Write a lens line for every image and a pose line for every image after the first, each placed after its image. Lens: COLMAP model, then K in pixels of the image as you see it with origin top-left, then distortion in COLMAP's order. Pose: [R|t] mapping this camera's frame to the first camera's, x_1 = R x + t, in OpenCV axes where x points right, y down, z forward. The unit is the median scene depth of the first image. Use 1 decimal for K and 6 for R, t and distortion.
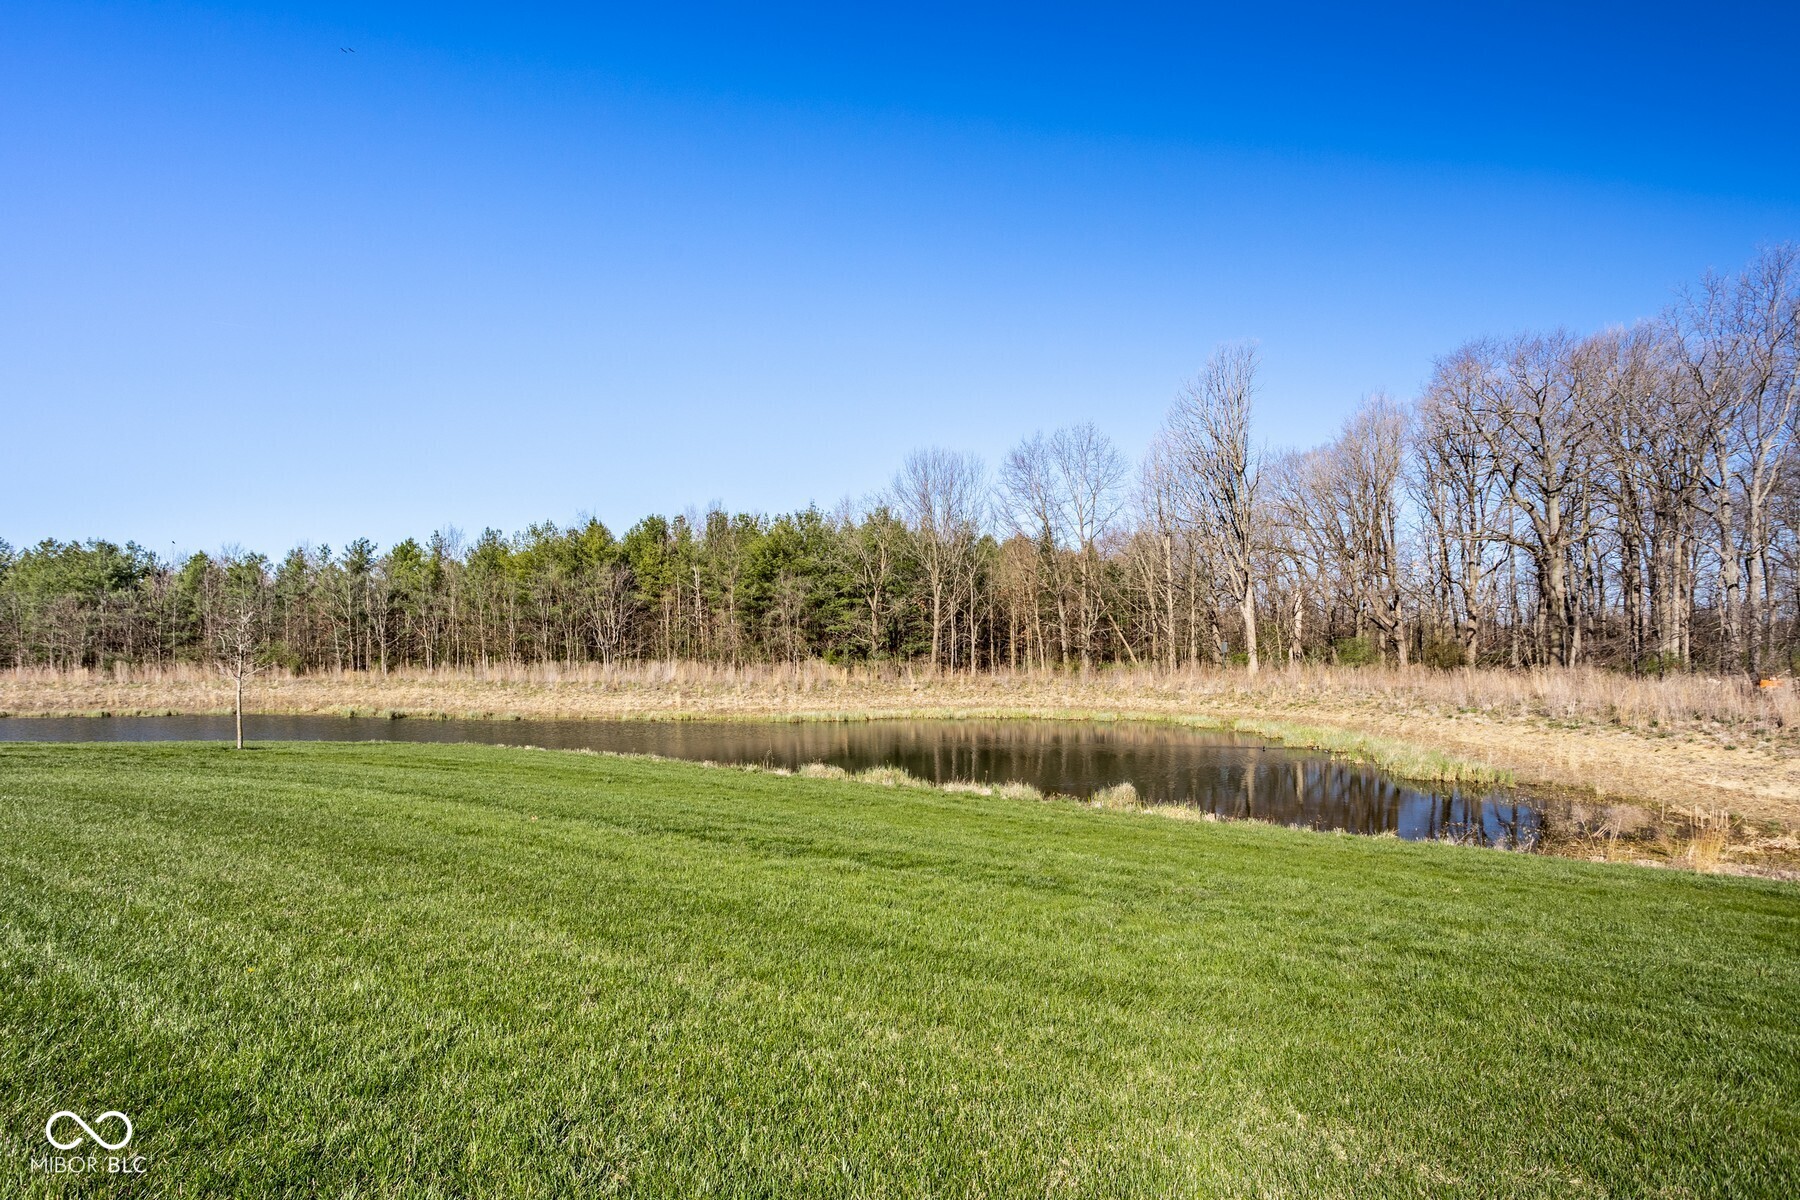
lens RADIAL K [[999.5, 0, 865.9], [0, 999.5, 651.4], [0, 0, 1]] dist [-0.016413, 0.001372]
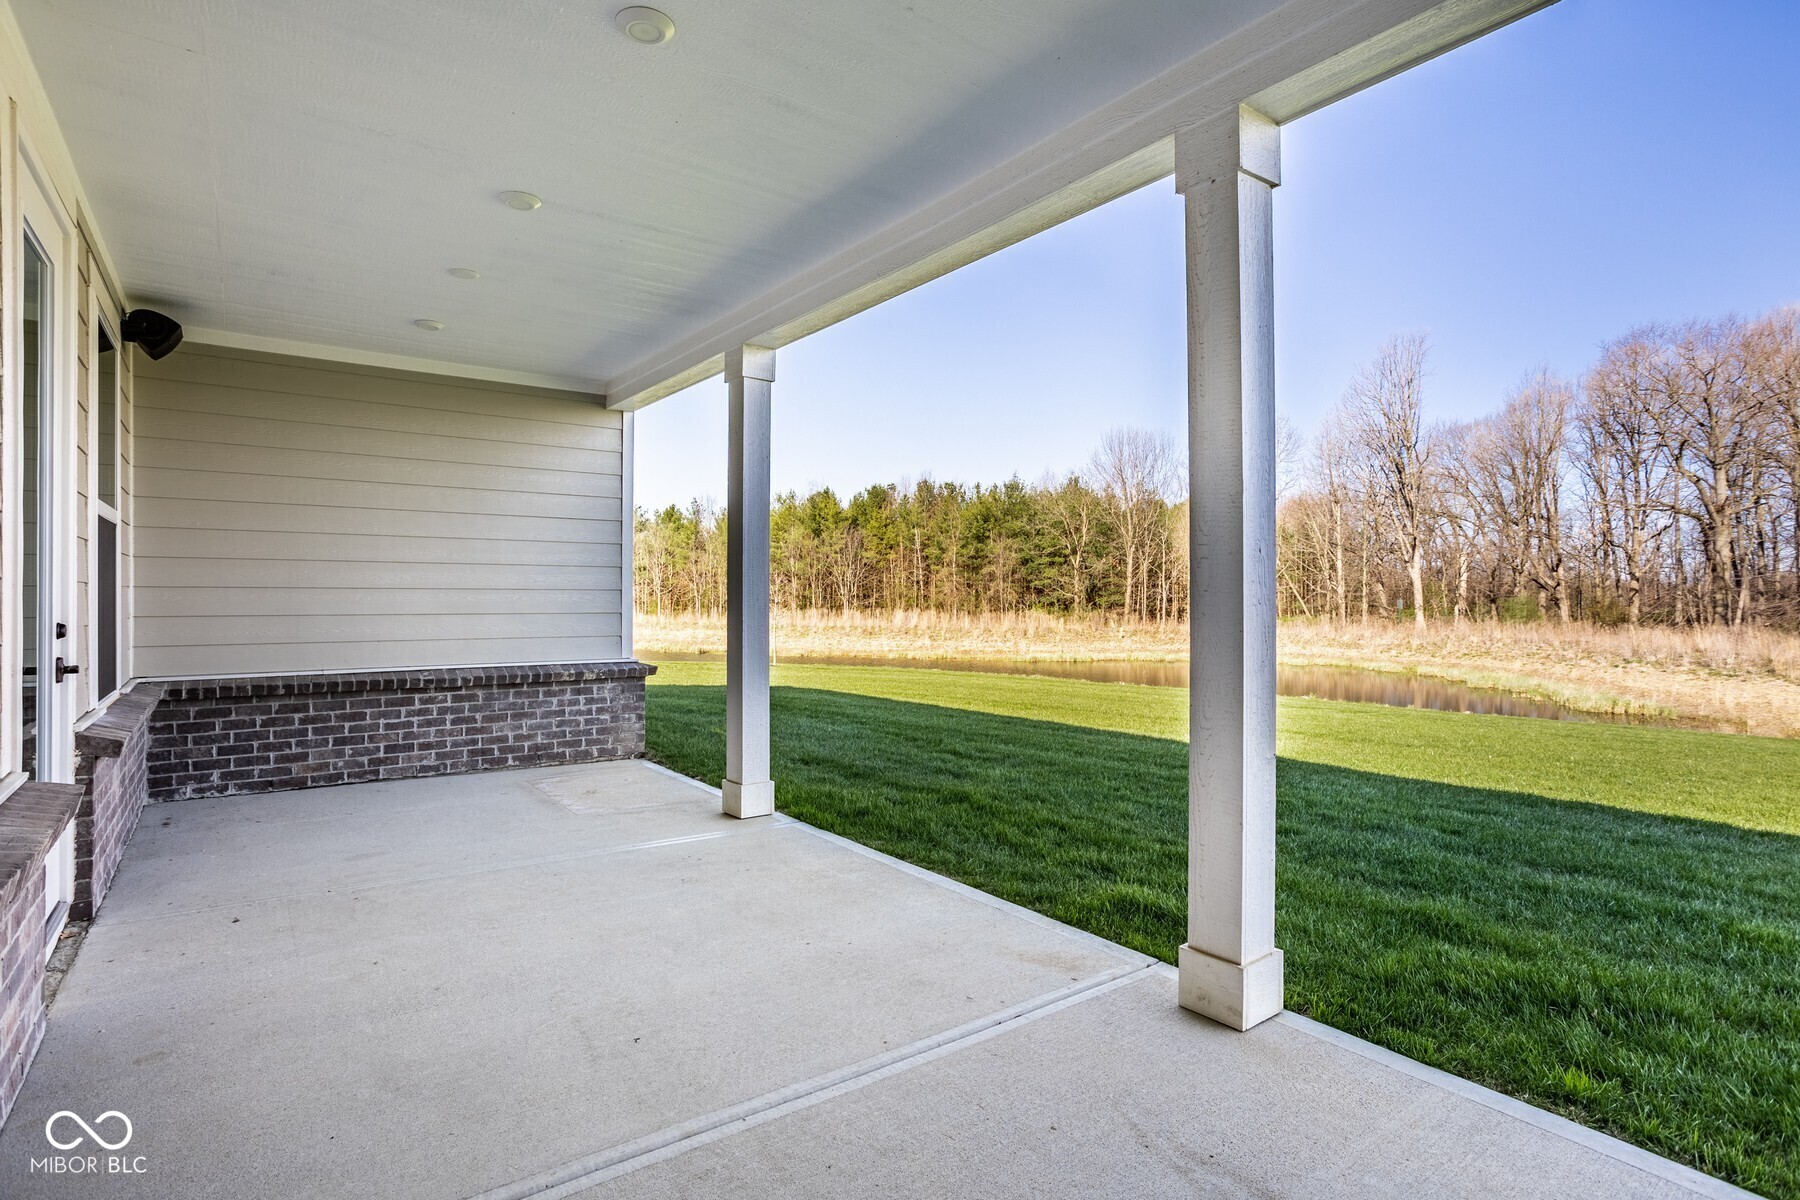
lens RADIAL K [[949.7, 0, 900.0], [0, 949.7, 600.0], [0, 0, 1]] dist [-0.002319, 0.014485]
pose [[0.994291, 0.011199, -0.106112, -0.076541], [-0.011285, 0.999936, -0.000210, -0.001700], [0.106103, 0.001406, 0.994354, -0.118900]]
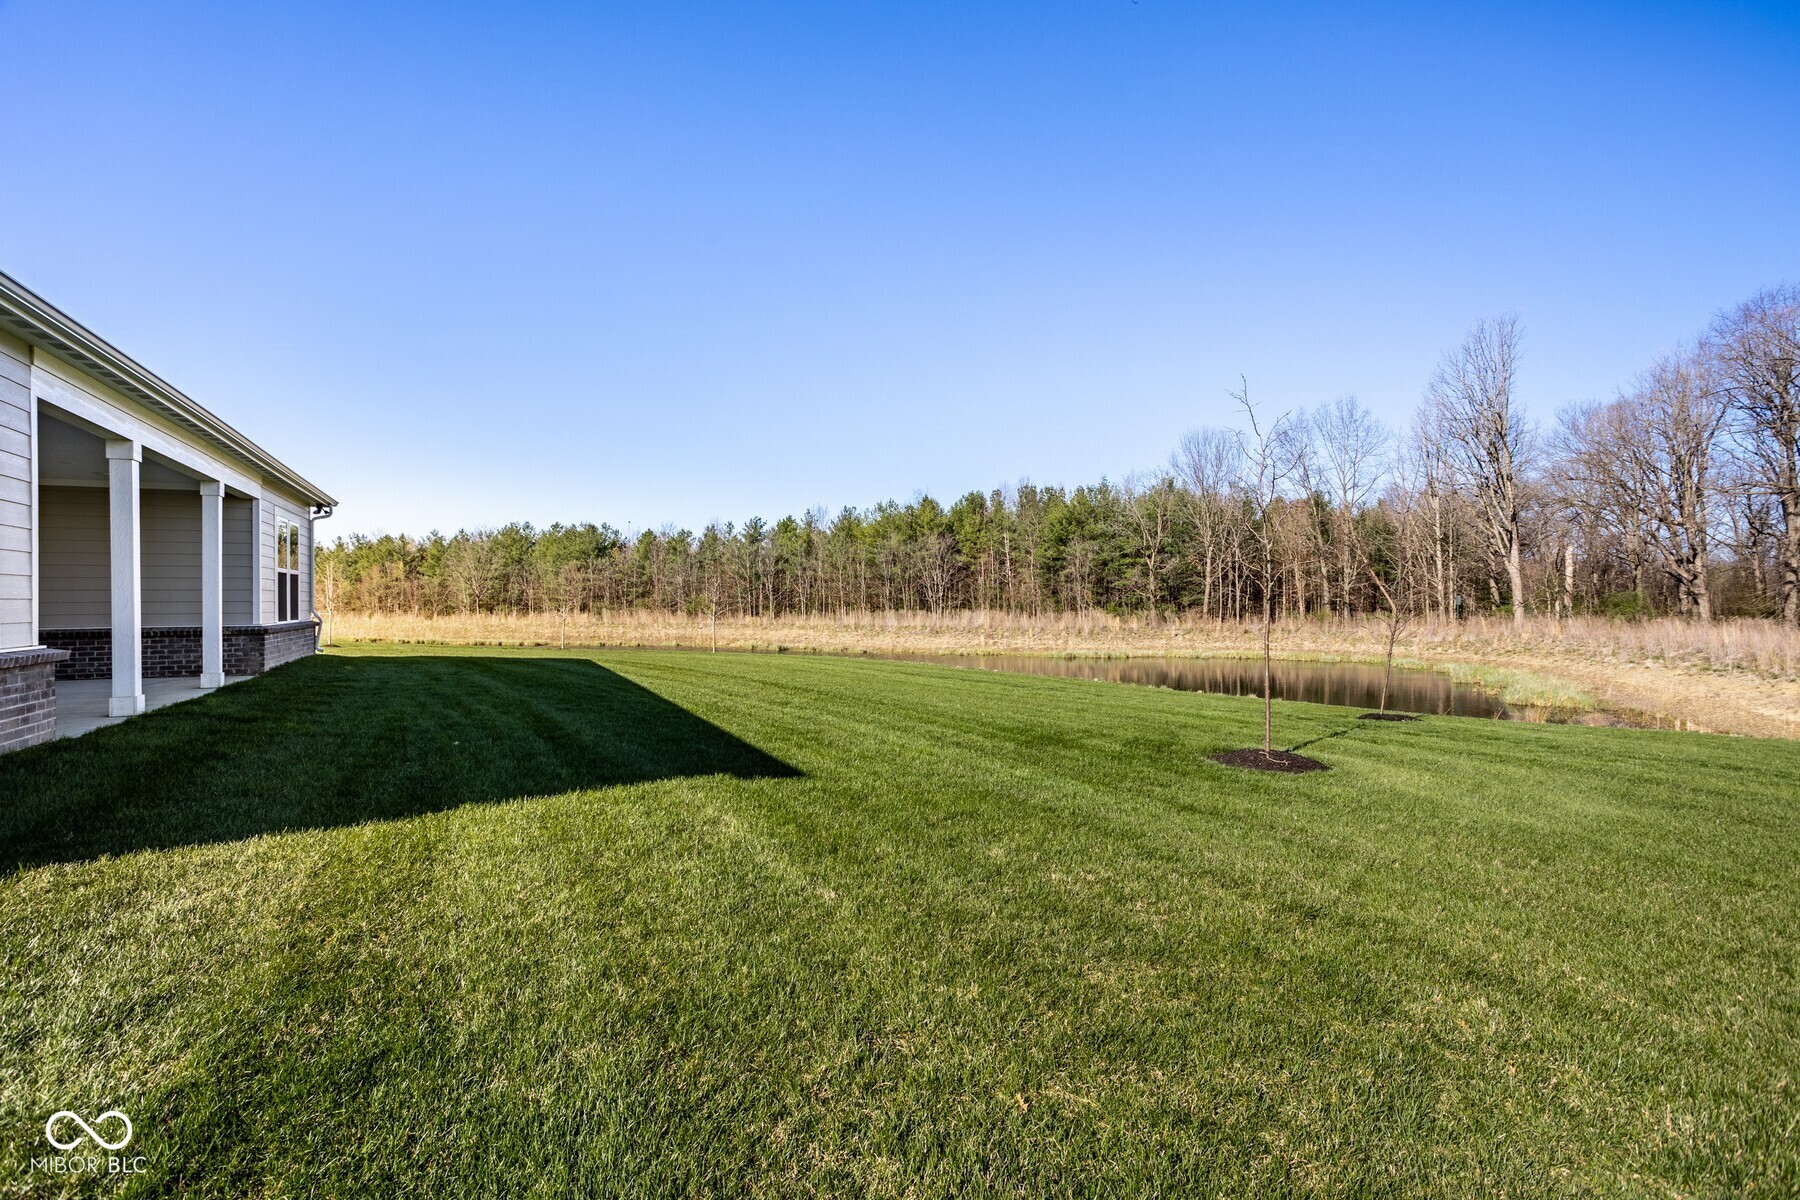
lens RADIAL K [[949.7, 0, 900.0], [0, 949.7, 600.0], [0, 0, 1]] dist [-0.002319, 0.014485]
pose [[0.953036, 0.001598, -0.302851, 0.063712], [-0.002674, 0.999992, -0.003136, 0.000473], [0.302844, 0.003798, 0.953033, -0.158079]]
